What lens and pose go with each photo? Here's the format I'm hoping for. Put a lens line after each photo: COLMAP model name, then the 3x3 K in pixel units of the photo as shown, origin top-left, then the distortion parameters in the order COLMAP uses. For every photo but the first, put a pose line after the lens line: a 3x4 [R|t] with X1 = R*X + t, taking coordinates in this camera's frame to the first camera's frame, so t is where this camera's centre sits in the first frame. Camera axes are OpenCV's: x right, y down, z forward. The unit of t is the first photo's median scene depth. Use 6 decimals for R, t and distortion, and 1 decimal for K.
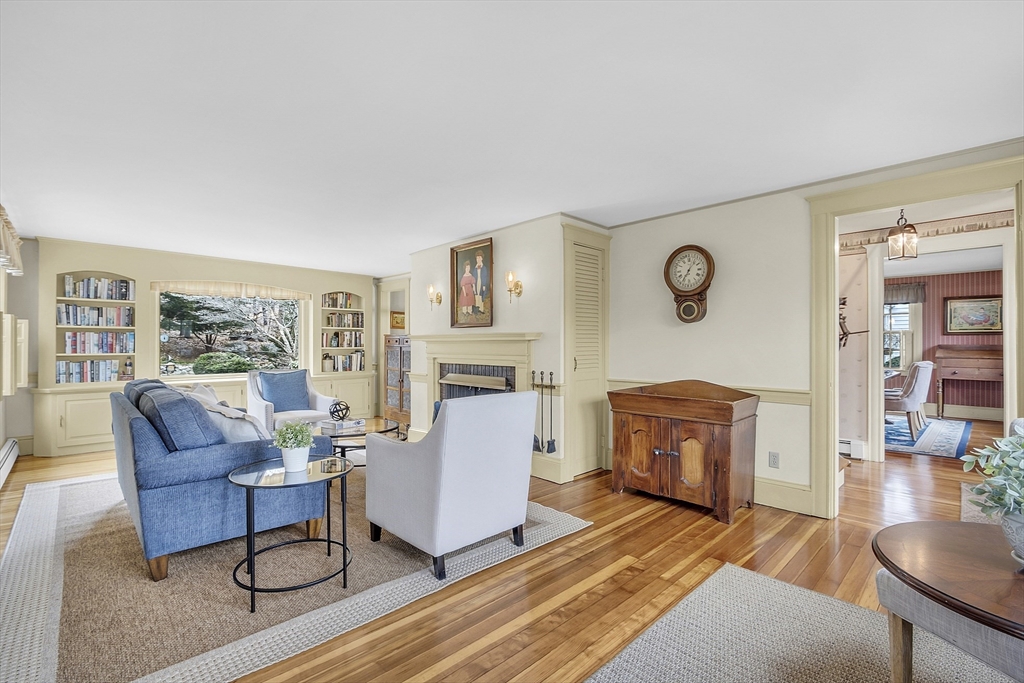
lens RADIAL K [[464.6, 0, 515.2], [0, 464.6, 351.8], [0, 0, 1]] dist [-0.010586, 0.000951]
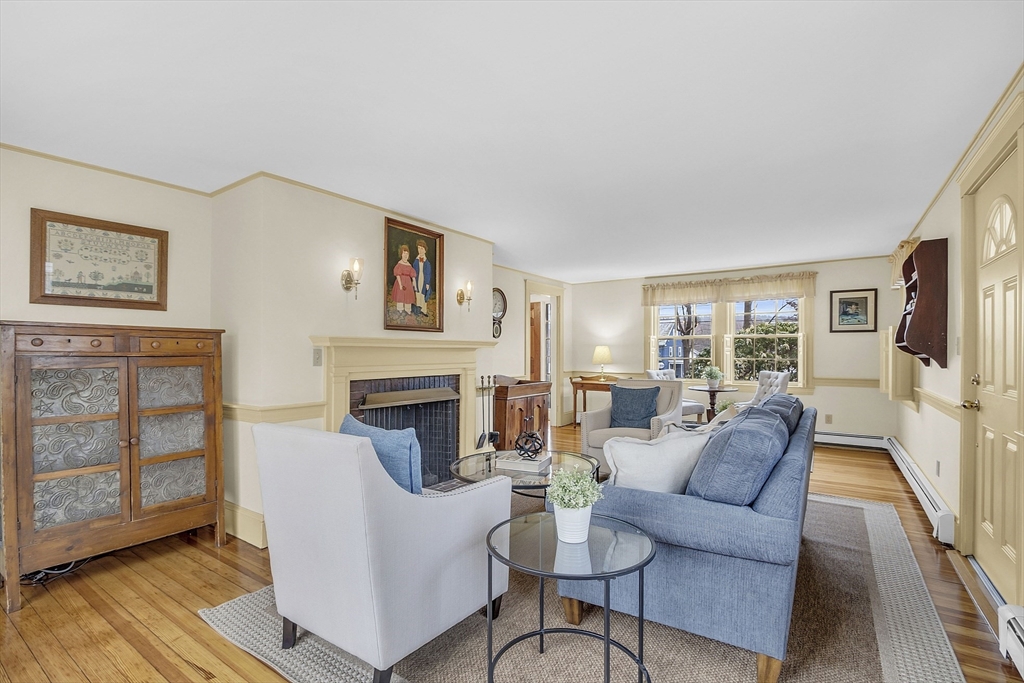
lens RADIAL K [[464.6, 0, 515.2], [0, 464.6, 351.8], [0, 0, 1]] dist [-0.010586, 0.000951]
pose [[-0.203796, -0.002308, 0.979011, -0.929368], [0.009927, 0.999941, 0.004424, -0.018151], [-0.978963, 0.010620, -0.203761, 1.001791]]
